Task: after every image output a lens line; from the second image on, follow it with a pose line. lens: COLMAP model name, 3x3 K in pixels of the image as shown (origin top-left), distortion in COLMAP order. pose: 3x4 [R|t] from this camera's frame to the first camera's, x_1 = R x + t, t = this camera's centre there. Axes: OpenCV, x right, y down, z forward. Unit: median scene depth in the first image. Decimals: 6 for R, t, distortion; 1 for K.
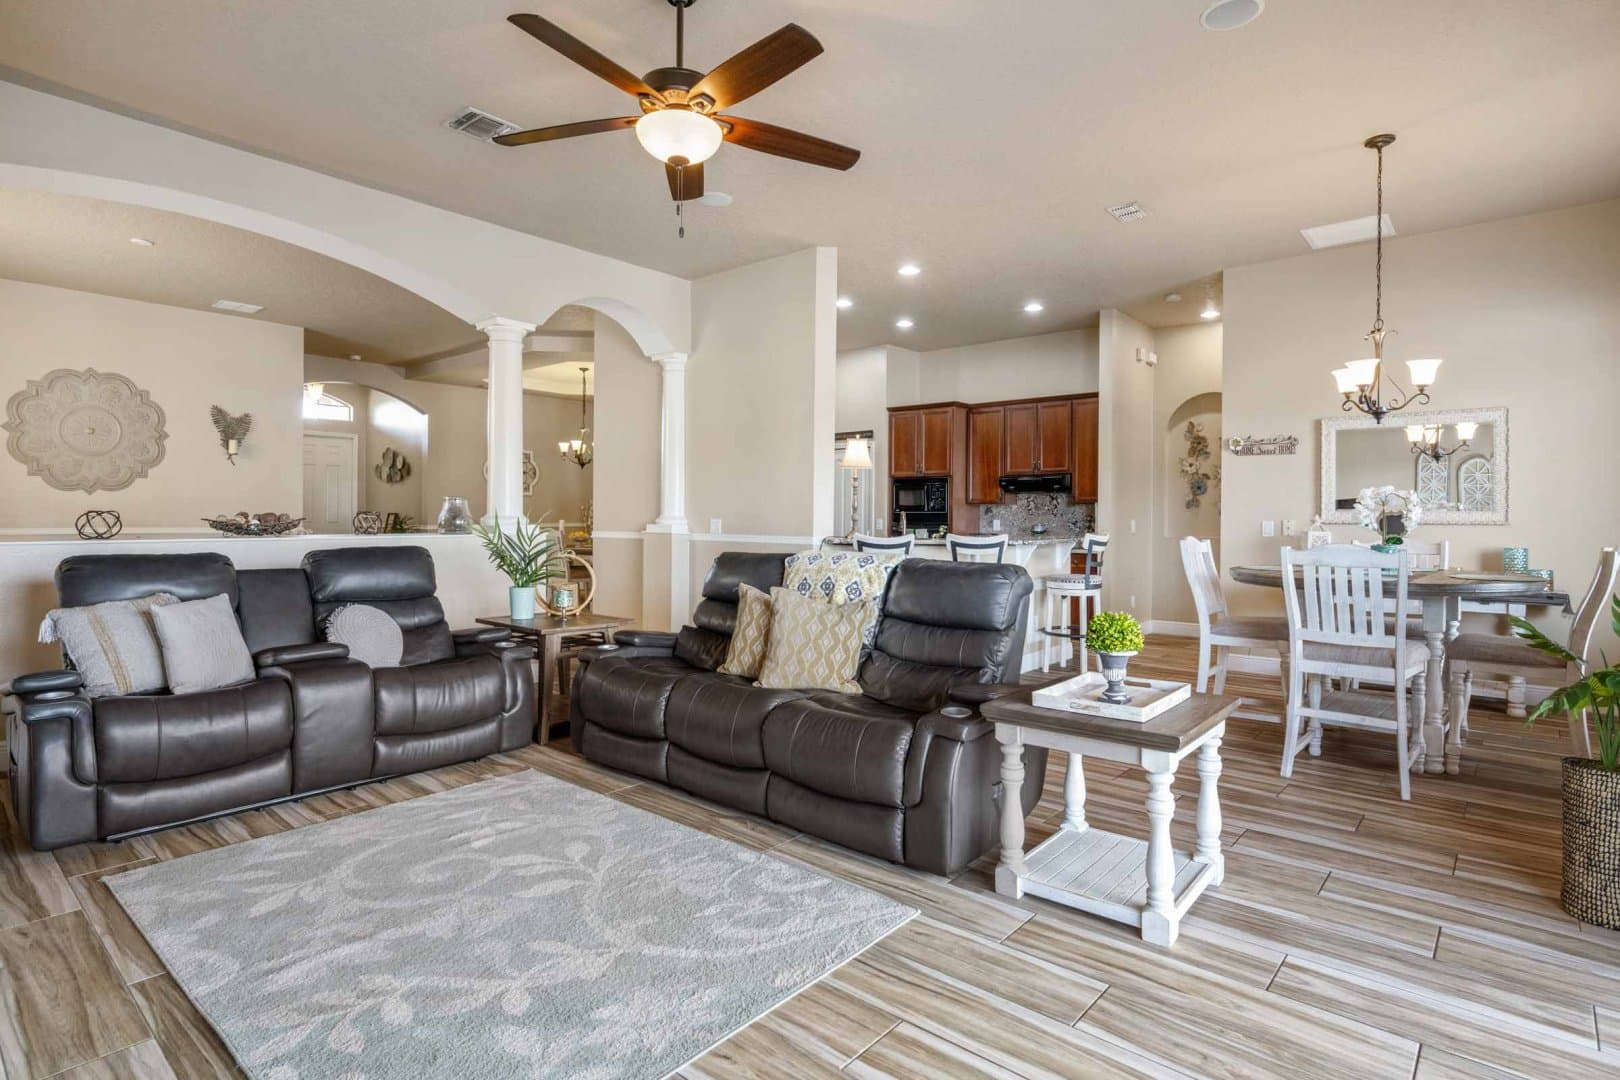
lens RADIAL K [[830.2, 0, 810.2], [0, 830.2, 521.5], [0, 0, 1]] dist [-0.000136, 0.000063]
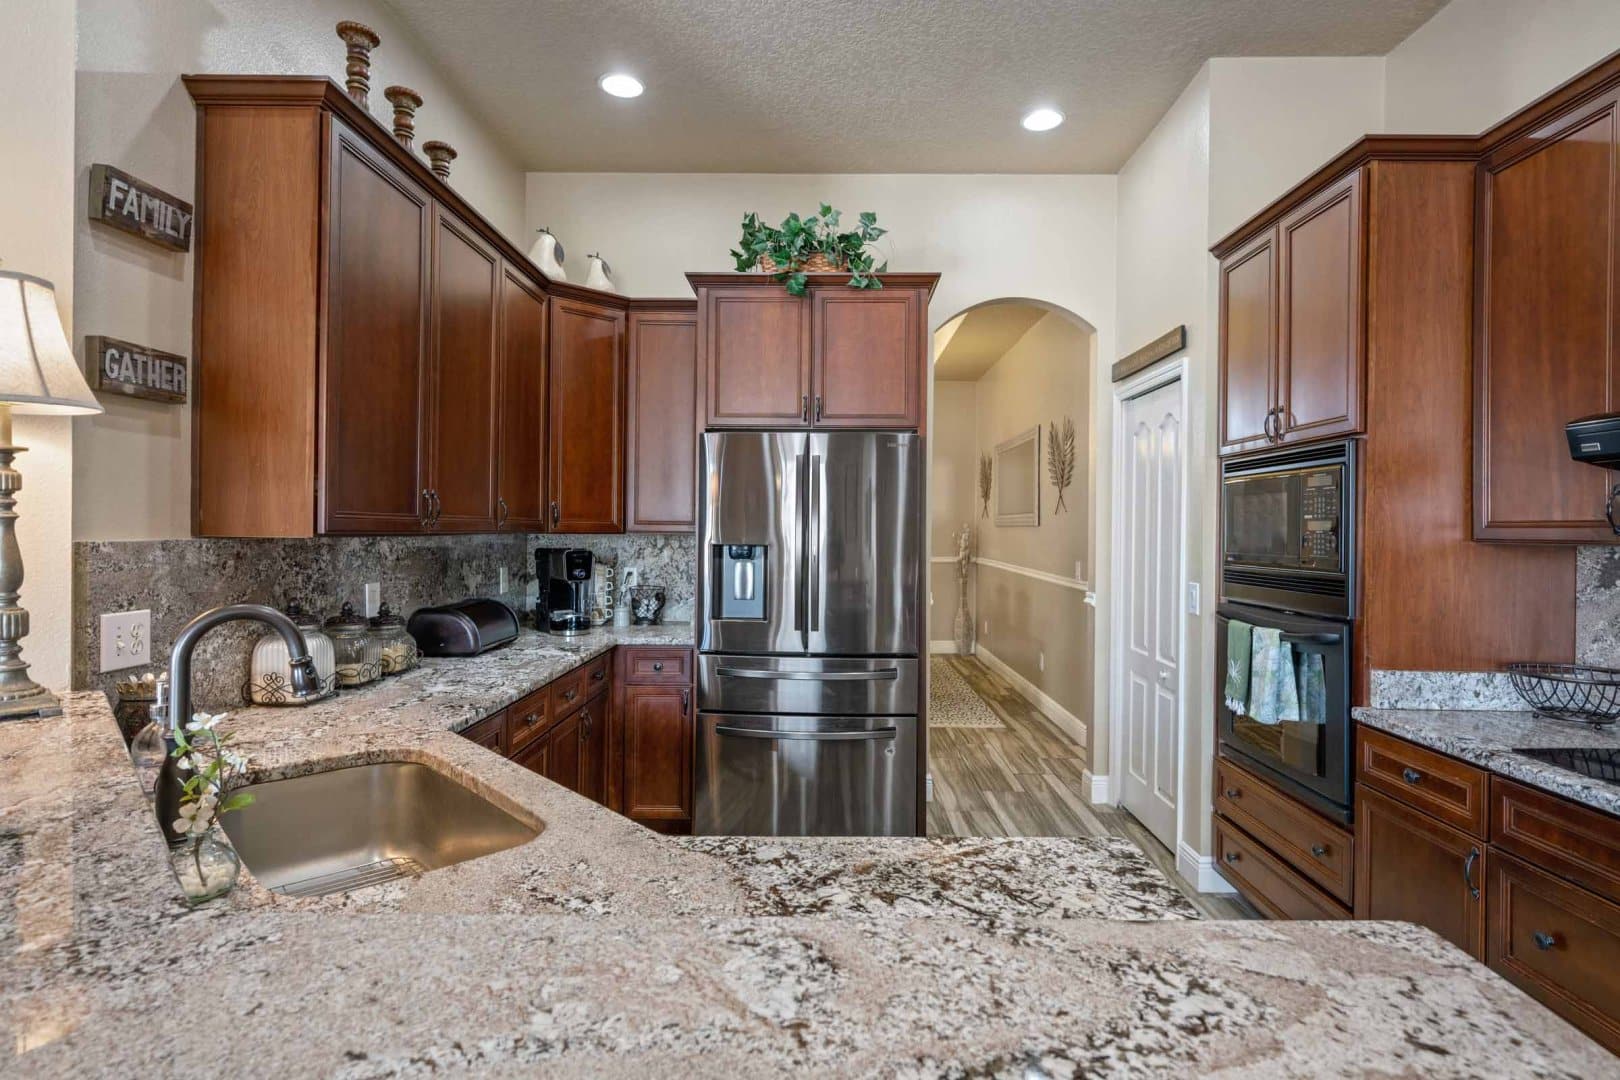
lens RADIAL K [[830.2, 0, 810.2], [0, 830.2, 521.5], [0, 0, 1]] dist [-0.000136, 0.000063]
pose [[0.632488, -0.009579, -0.774511, 0.289958], [-0.008278, 0.999783, -0.019126, -0.023955], [0.774526, 0.018509, 0.632272, 0.783137]]
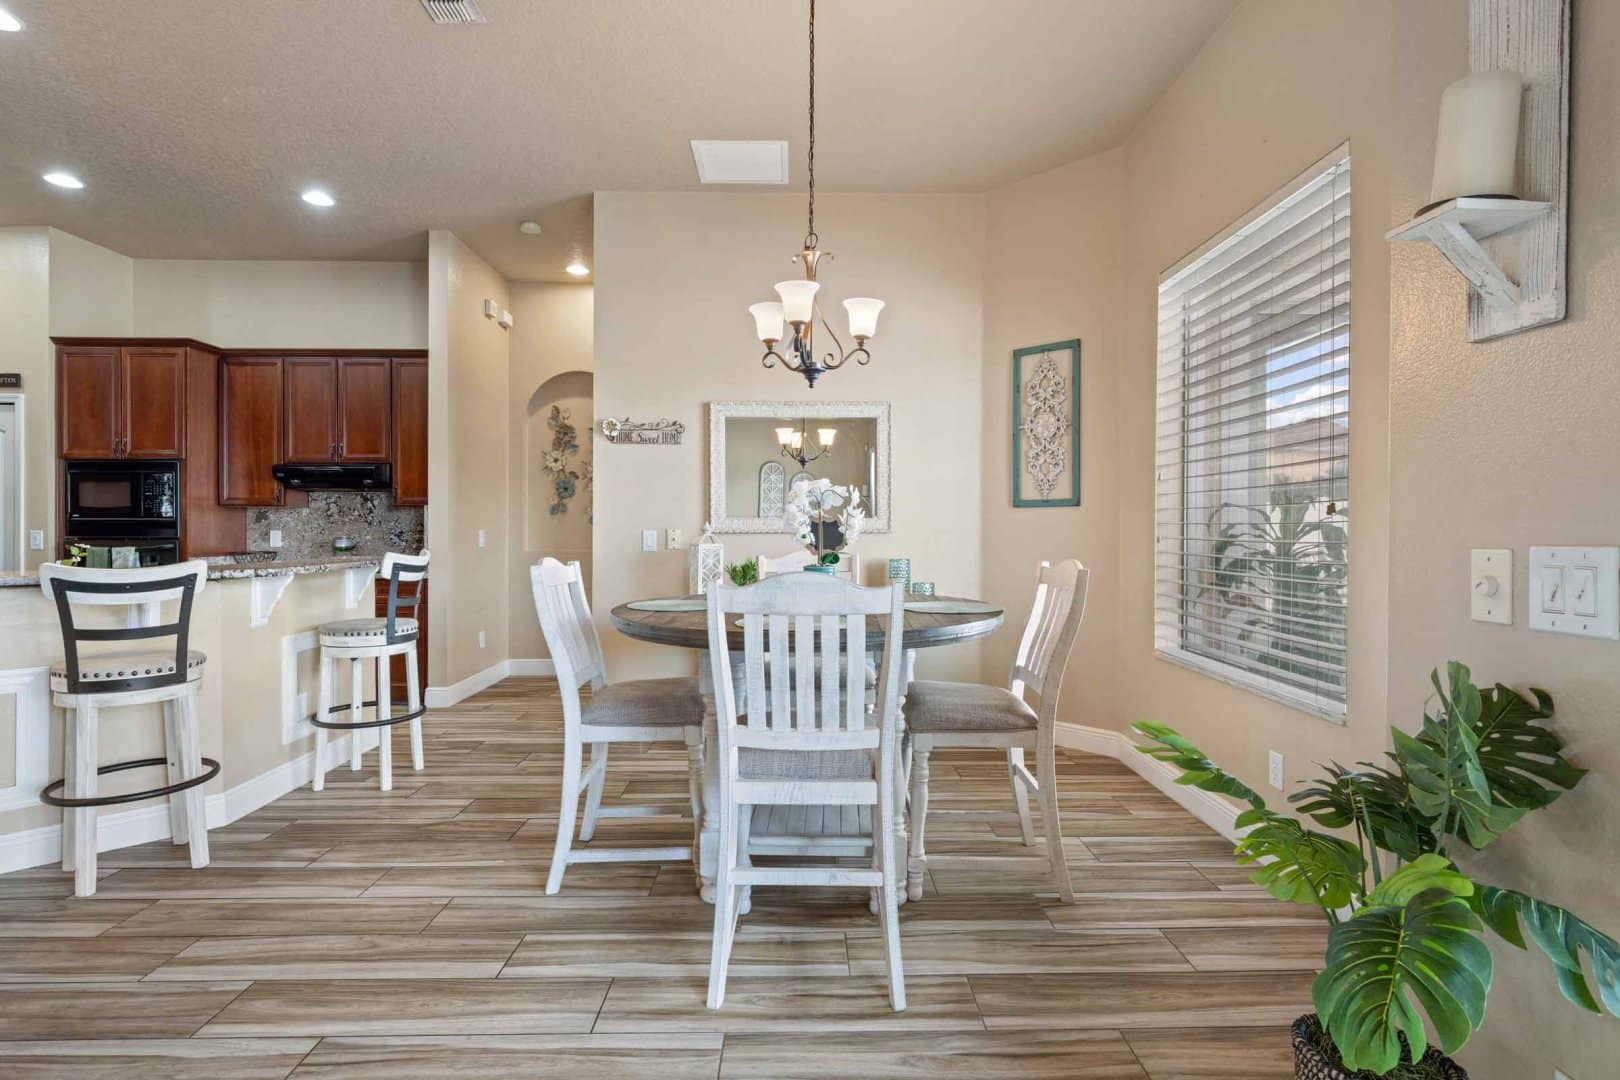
lens RADIAL K [[799.6, 0, 813.0], [0, 799.6, 530.0], [0, 0, 1]] dist [0.000175, -0.000190]
pose [[0.742371, -0.005043, 0.669970, 0.132088], [0.006030, 0.999981, 0.000845, -0.000555], [-0.669962, 0.003412, 0.742388, 0.275317]]
